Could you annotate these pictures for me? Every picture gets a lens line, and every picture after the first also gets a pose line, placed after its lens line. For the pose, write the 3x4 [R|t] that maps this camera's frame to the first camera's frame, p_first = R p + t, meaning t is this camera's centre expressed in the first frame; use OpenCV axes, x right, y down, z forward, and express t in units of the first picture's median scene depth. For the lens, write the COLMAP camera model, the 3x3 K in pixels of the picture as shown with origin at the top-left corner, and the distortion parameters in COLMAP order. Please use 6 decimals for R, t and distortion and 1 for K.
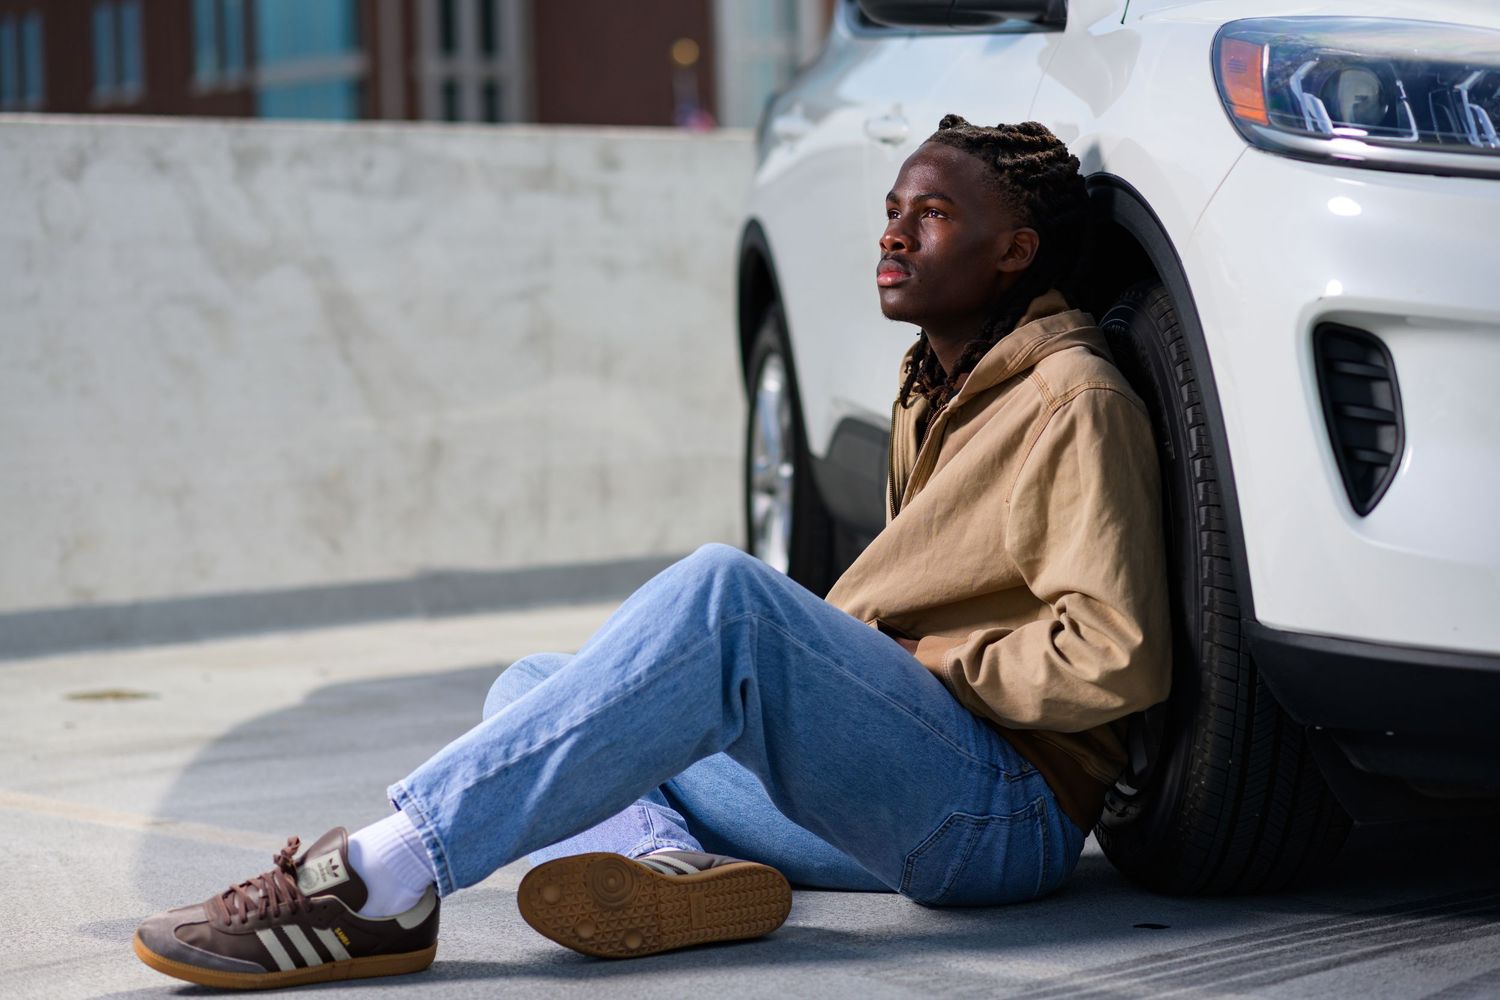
lens RADIAL K [[3563.8, 0, 751.4], [0, 3563.8, 503.3], [0, 0, 1]] dist [-0.006868, 0.000000]
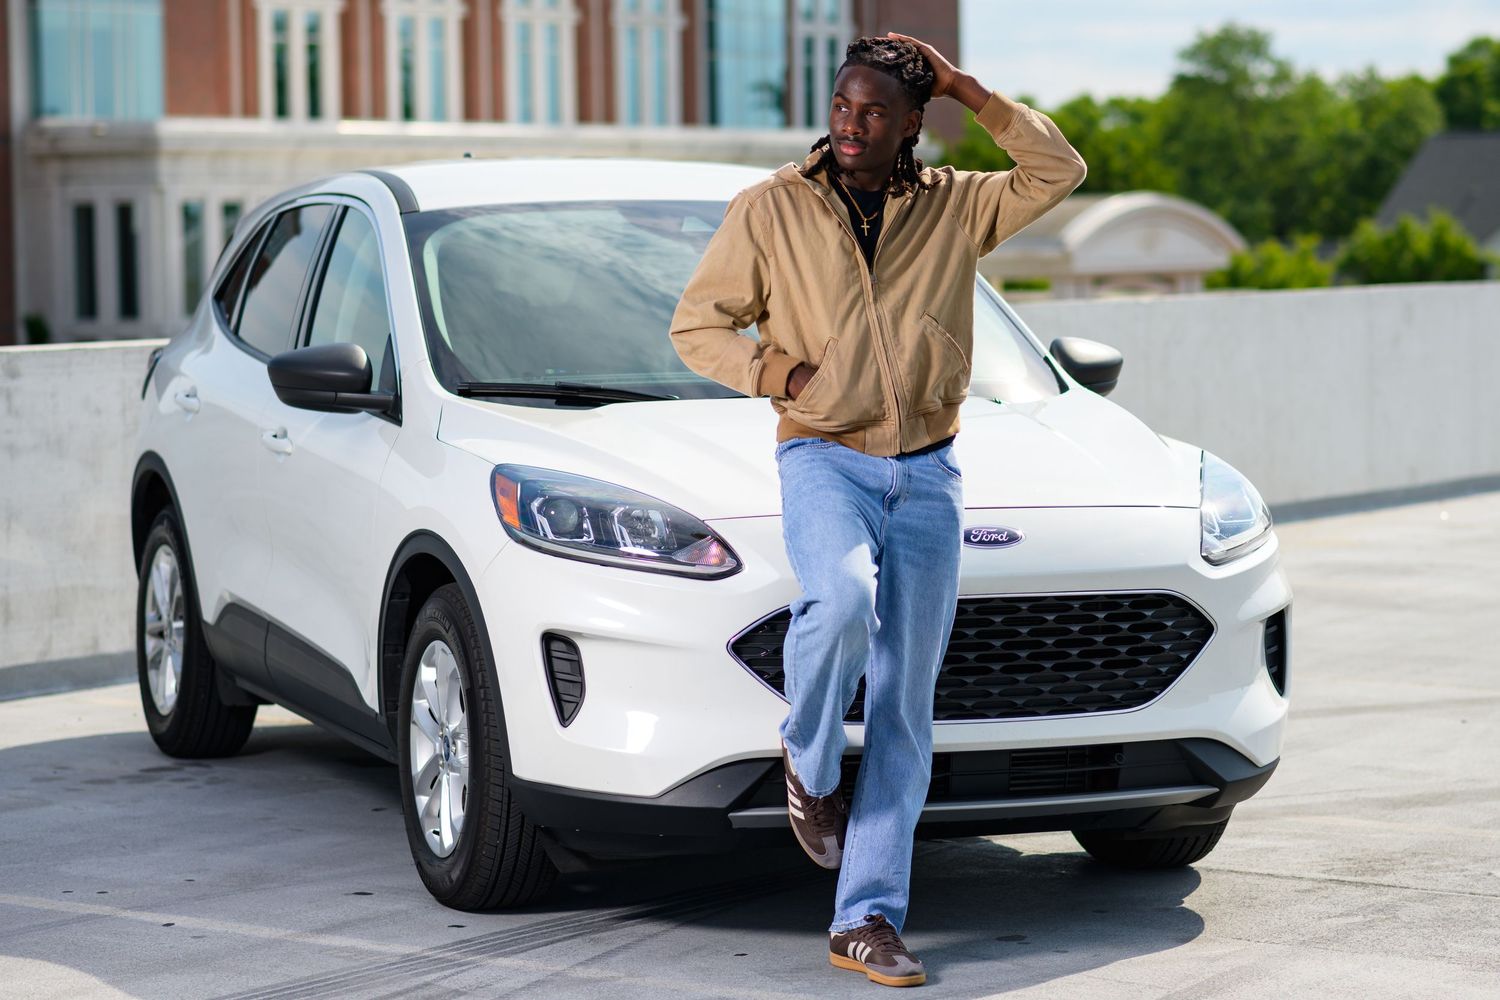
lens RADIAL K [[3563.8, 0, 747.8], [0, 3563.8, 500.8], [0, 0, 1]] dist [-0.006868, 0.000000]
pose [[0.974339, 0.006700, 0.224985, -0.181667], [-0.006504, 0.999978, -0.001609, -0.117767], [-0.224990, 0.000104, 0.974361, -0.984989]]
